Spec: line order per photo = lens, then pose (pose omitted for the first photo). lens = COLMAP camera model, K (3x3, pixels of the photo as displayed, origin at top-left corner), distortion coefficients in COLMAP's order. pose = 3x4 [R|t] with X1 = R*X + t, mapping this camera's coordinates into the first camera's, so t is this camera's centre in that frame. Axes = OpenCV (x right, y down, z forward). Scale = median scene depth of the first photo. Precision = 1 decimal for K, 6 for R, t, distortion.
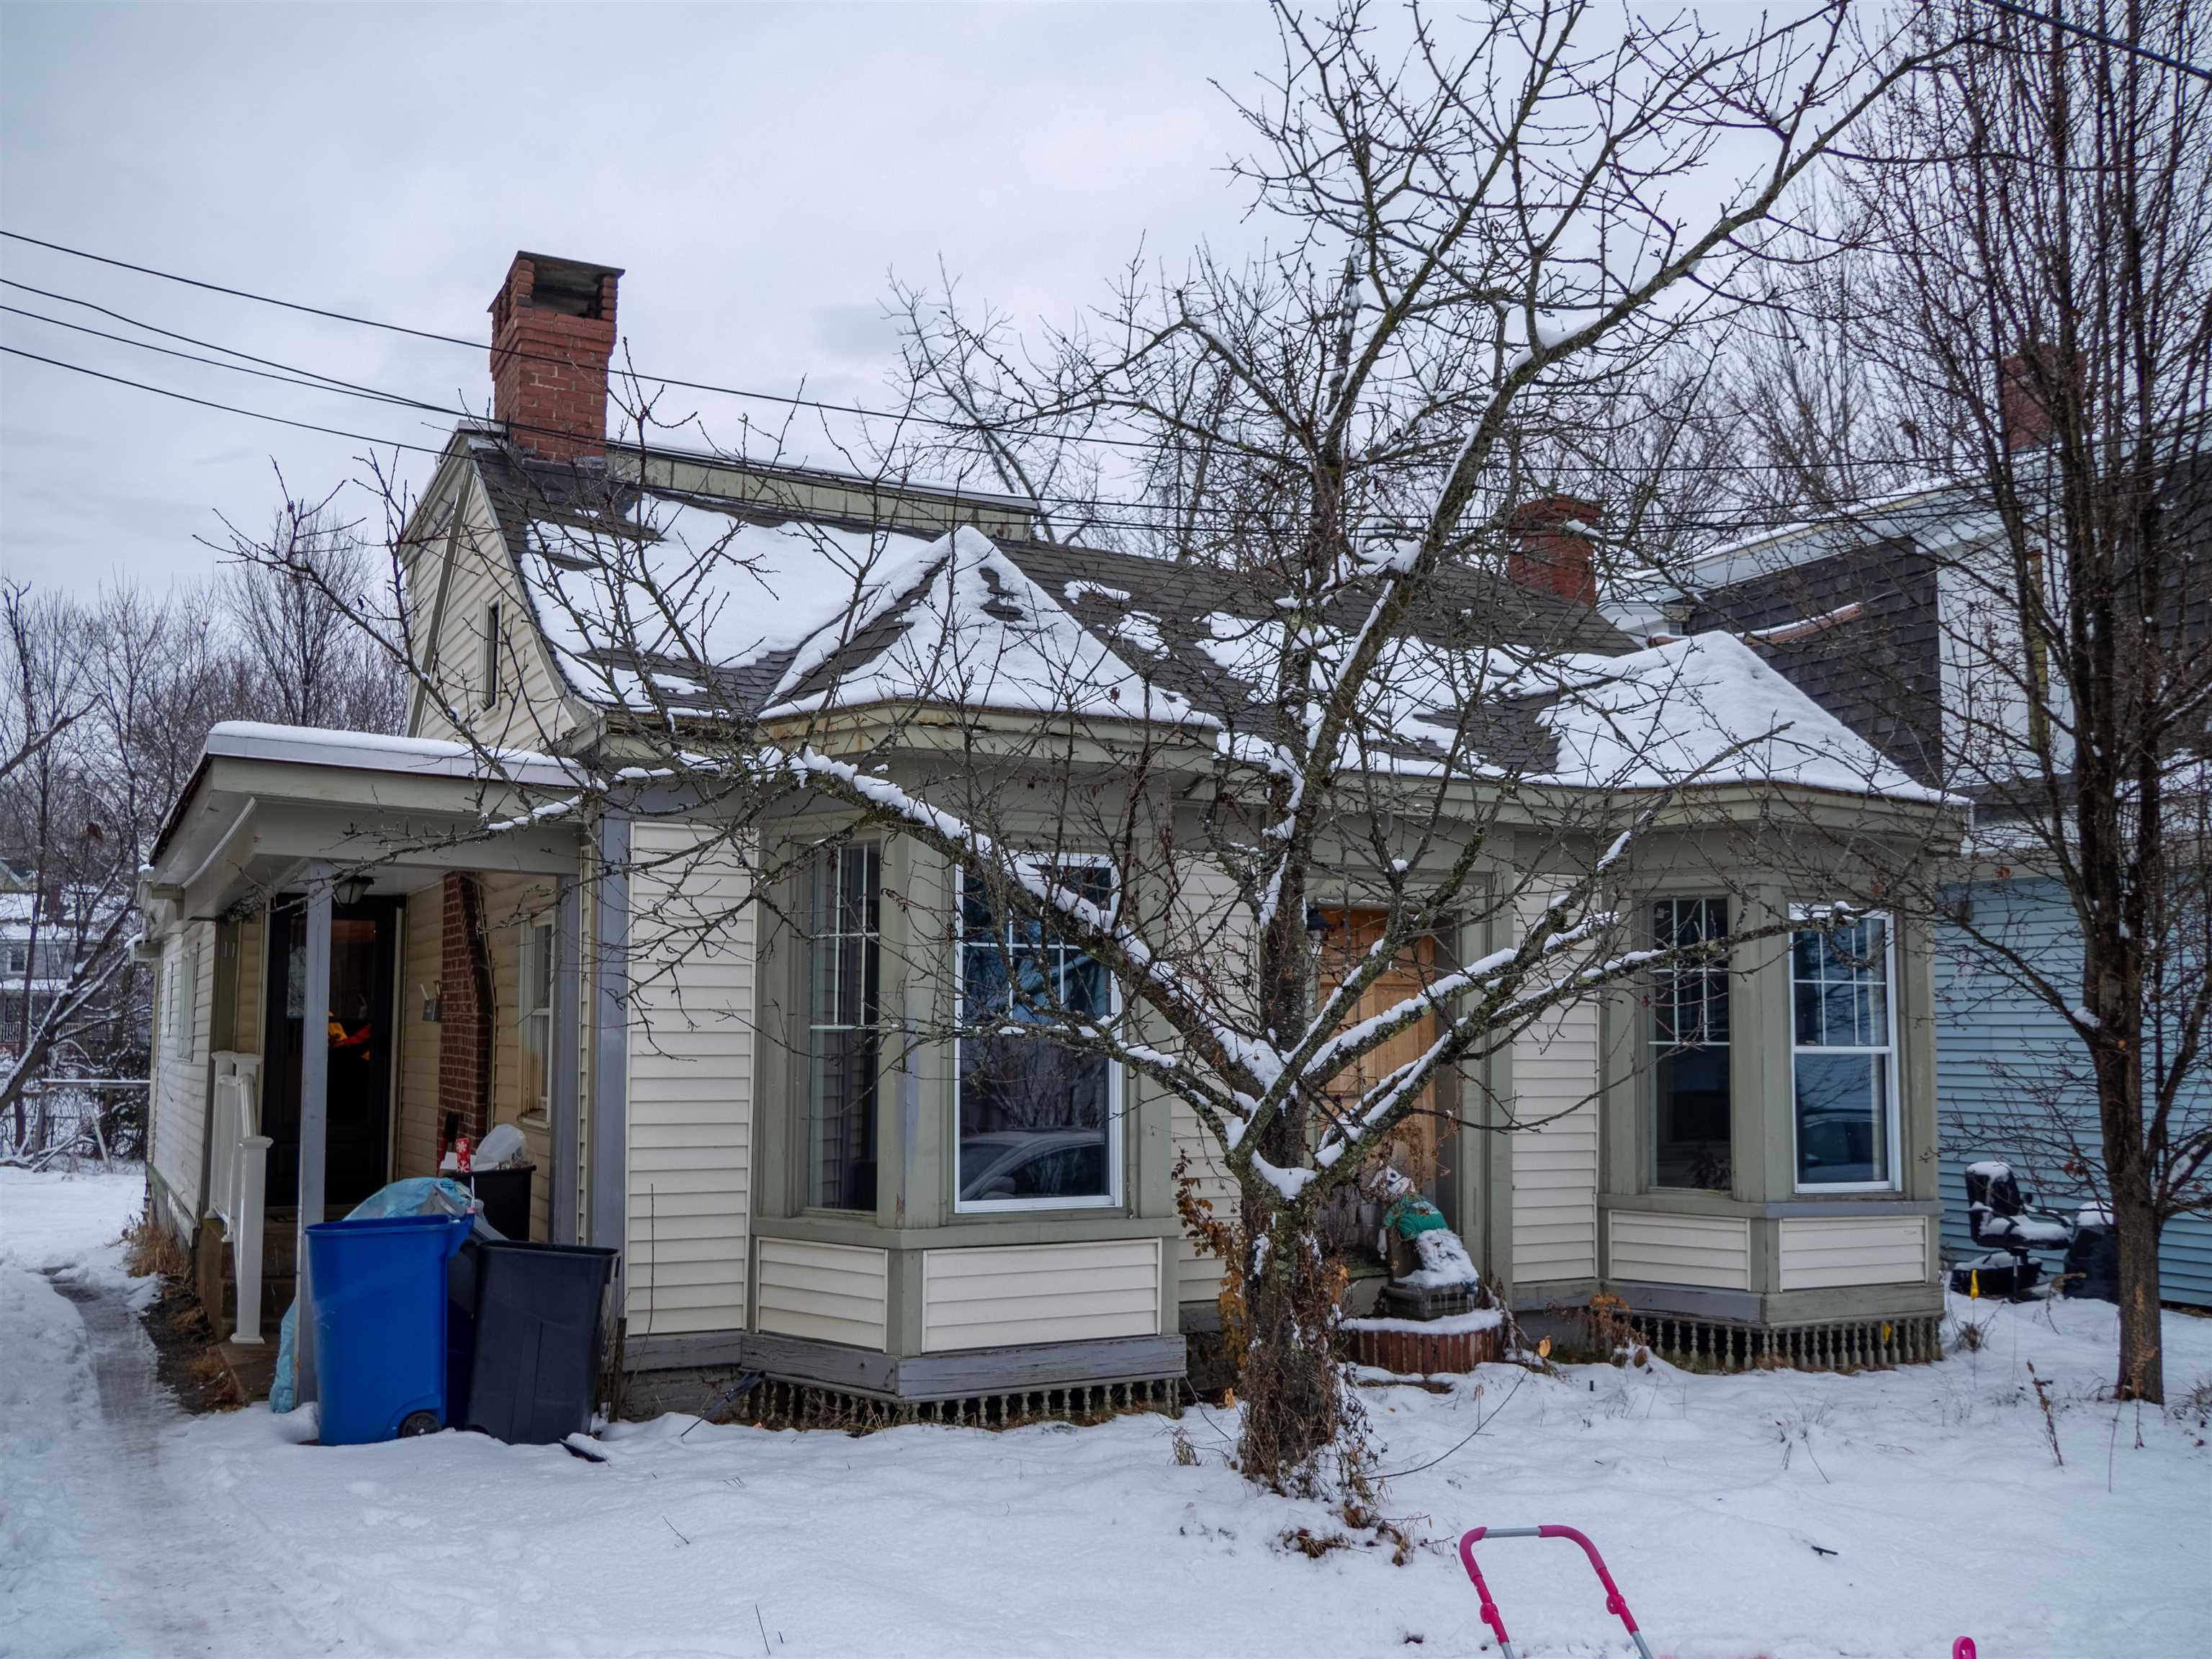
lens RADIAL K [[2123.9, 0, 1104.0], [0, 2123.9, 830.4], [0, 0, 1]] dist [-0.029000, 0.000000]
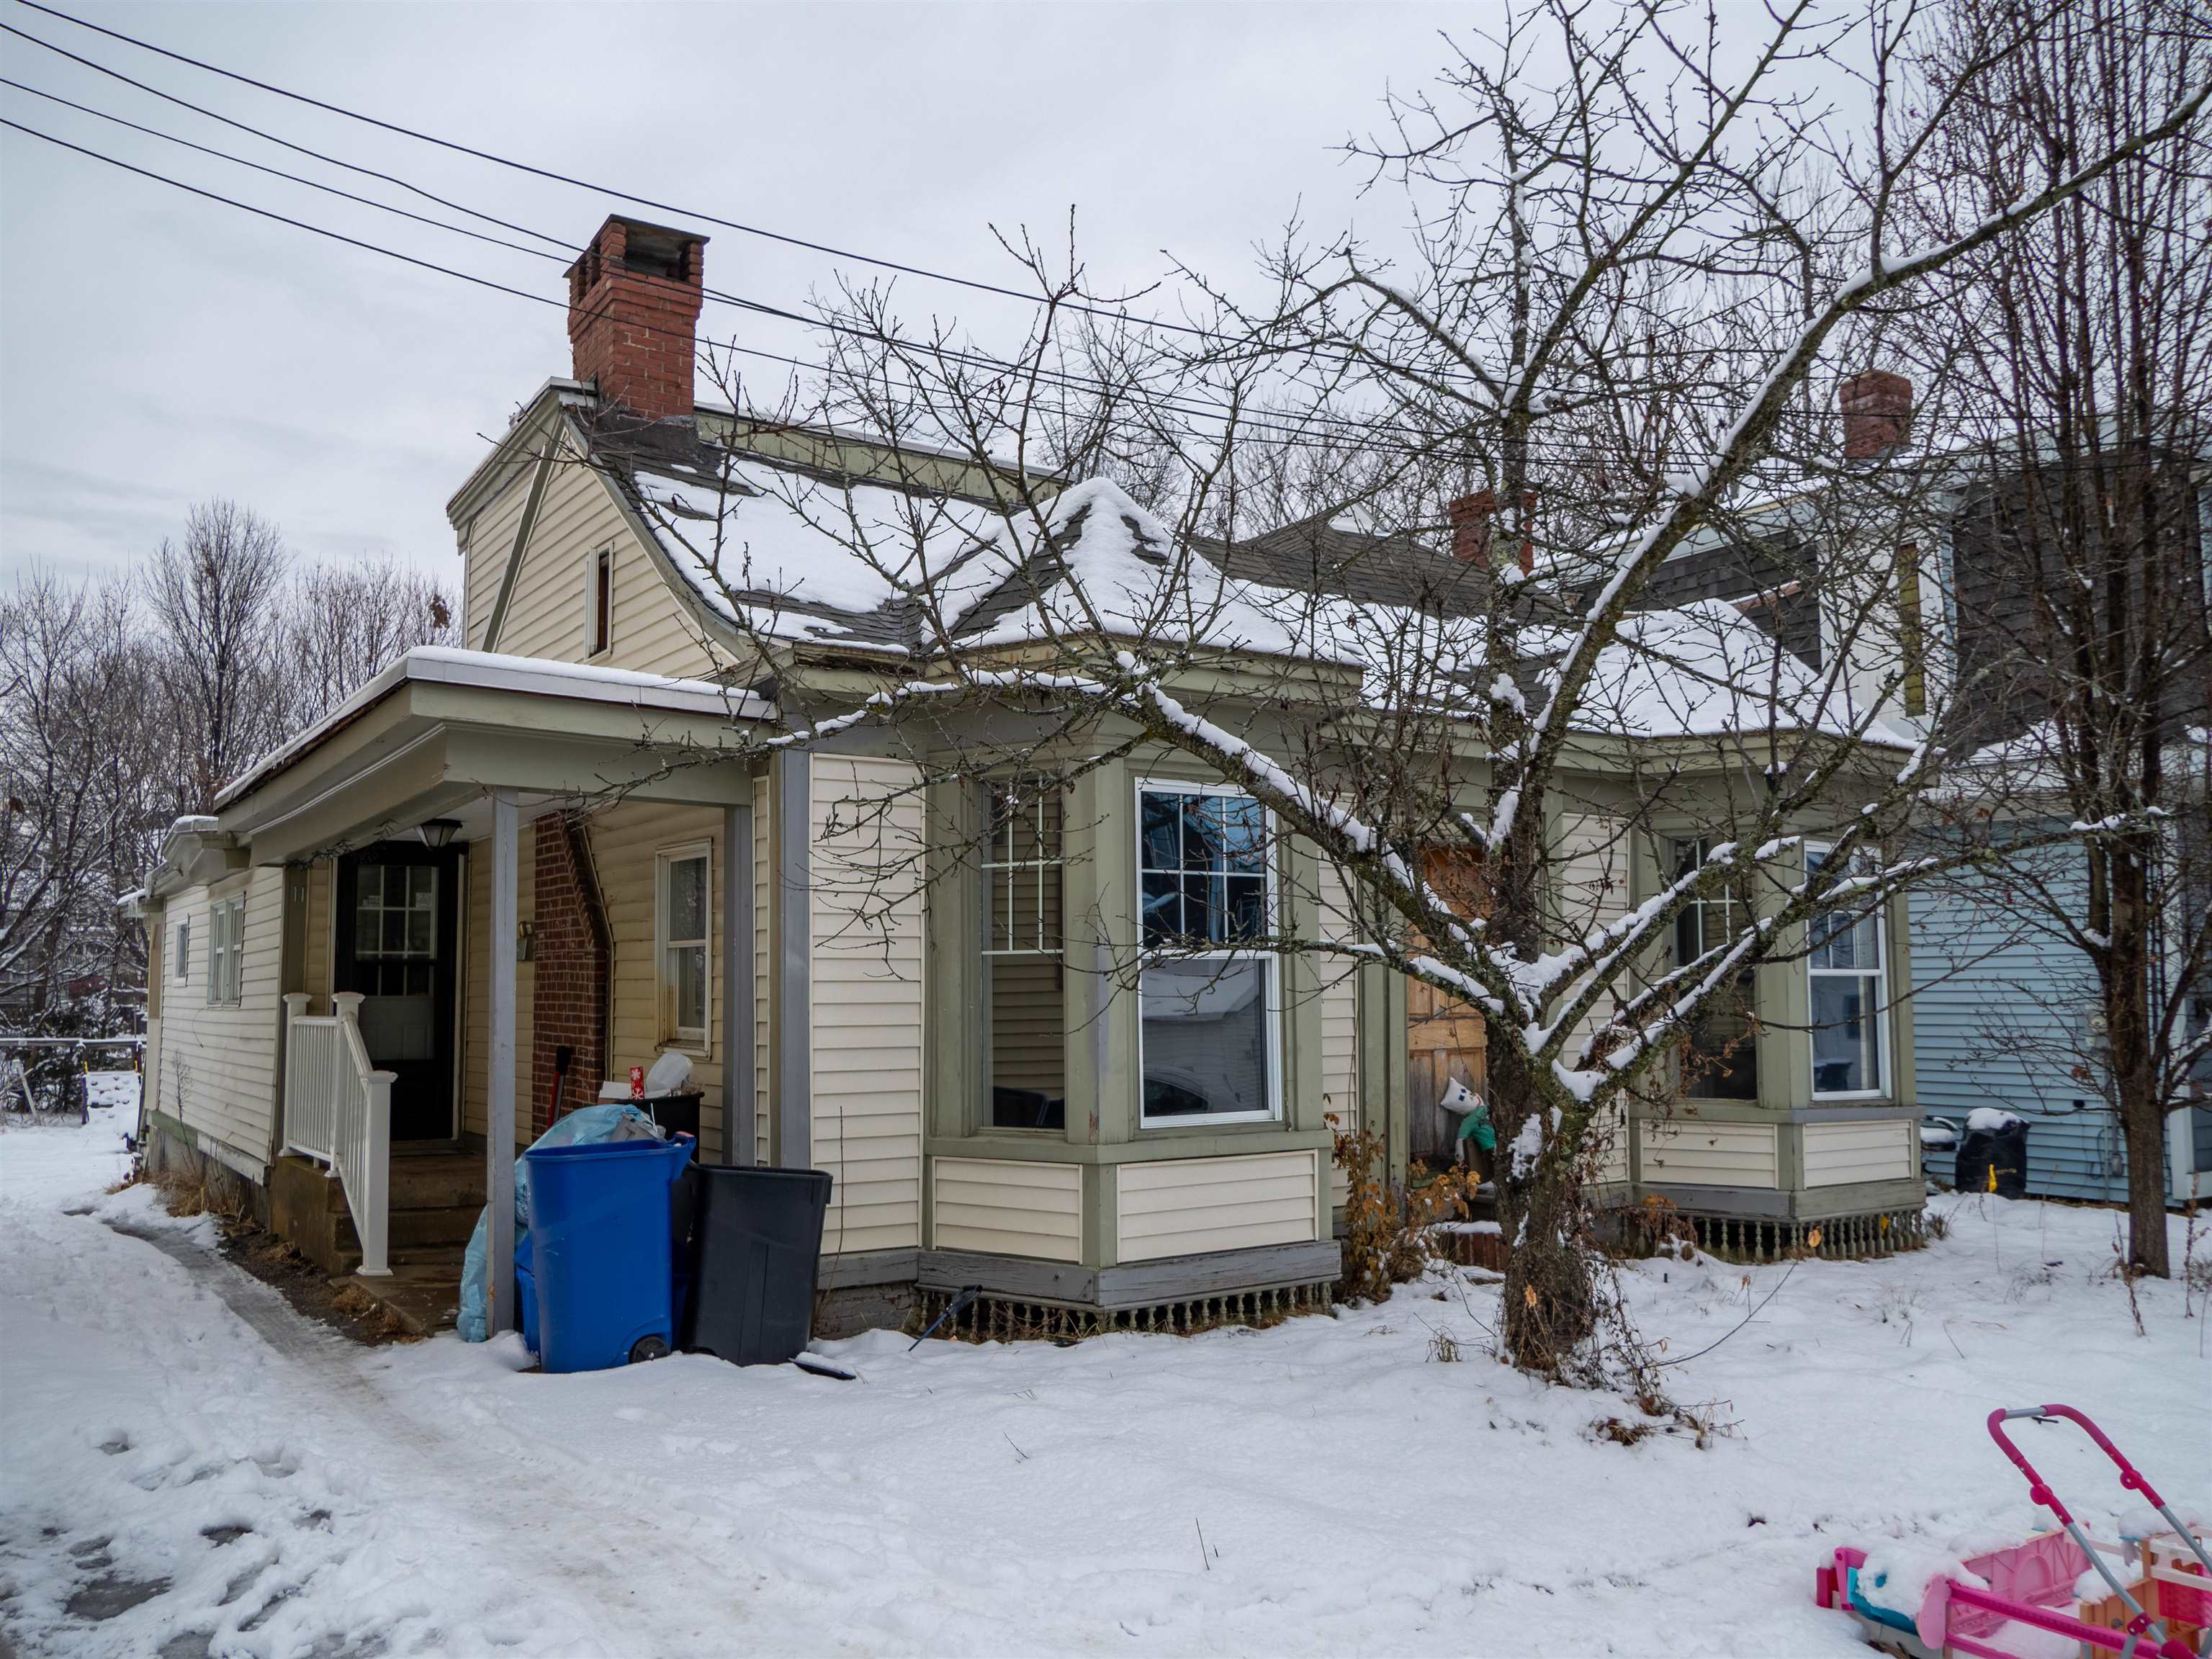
lens RADIAL K [[1841.9, 0, 1099.4], [0, 1841.9, 838.5], [0, 0, 1]] dist [-0.031718, 0.012126]
pose [[0.993312, -0.000828, 0.115457, -0.176787], [-0.000556, 0.999928, 0.011956, 0.024915], [-0.115459, -0.011940, 0.993241, 0.098439]]
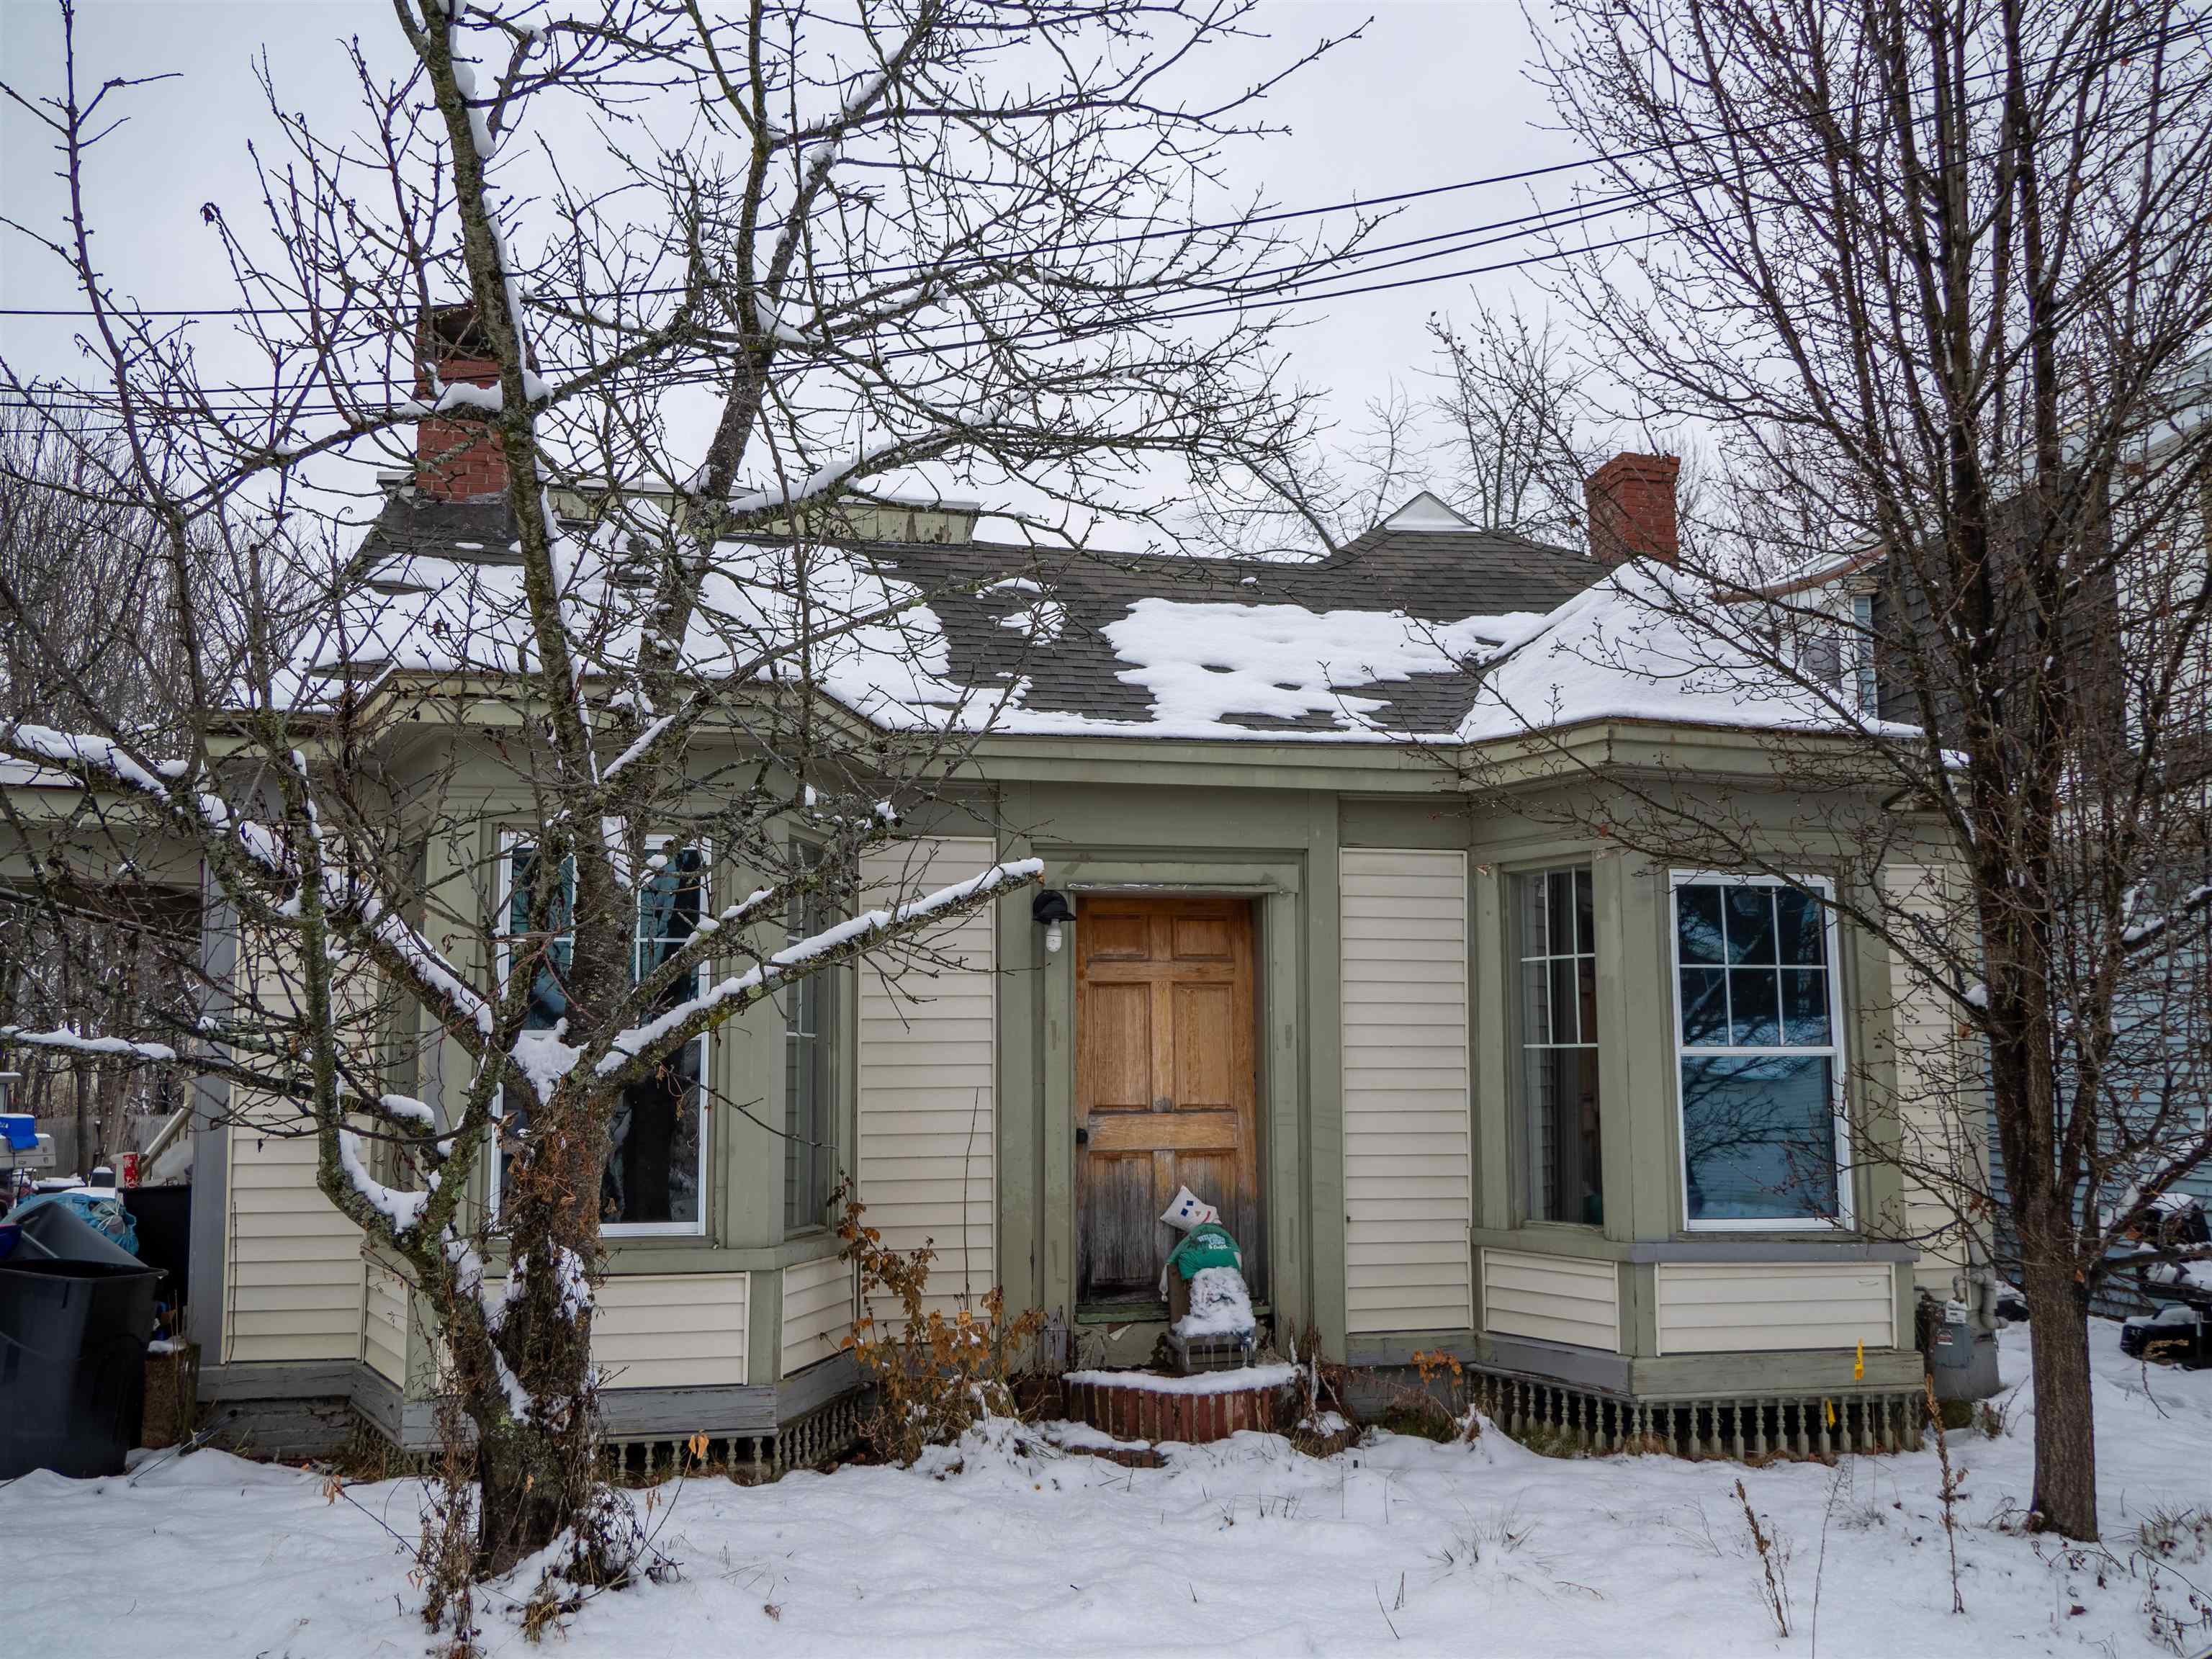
lens RADIAL K [[1841.9, 0, 1103.1], [0, 1841.9, 841.3], [0, 0, 1]] dist [-0.031718, 0.012126]
pose [[0.948385, -0.050826, -0.313023, 0.385691], [0.041409, 0.998469, -0.036665, 0.046109], [0.314408, 0.021810, 0.949038, 0.306399]]
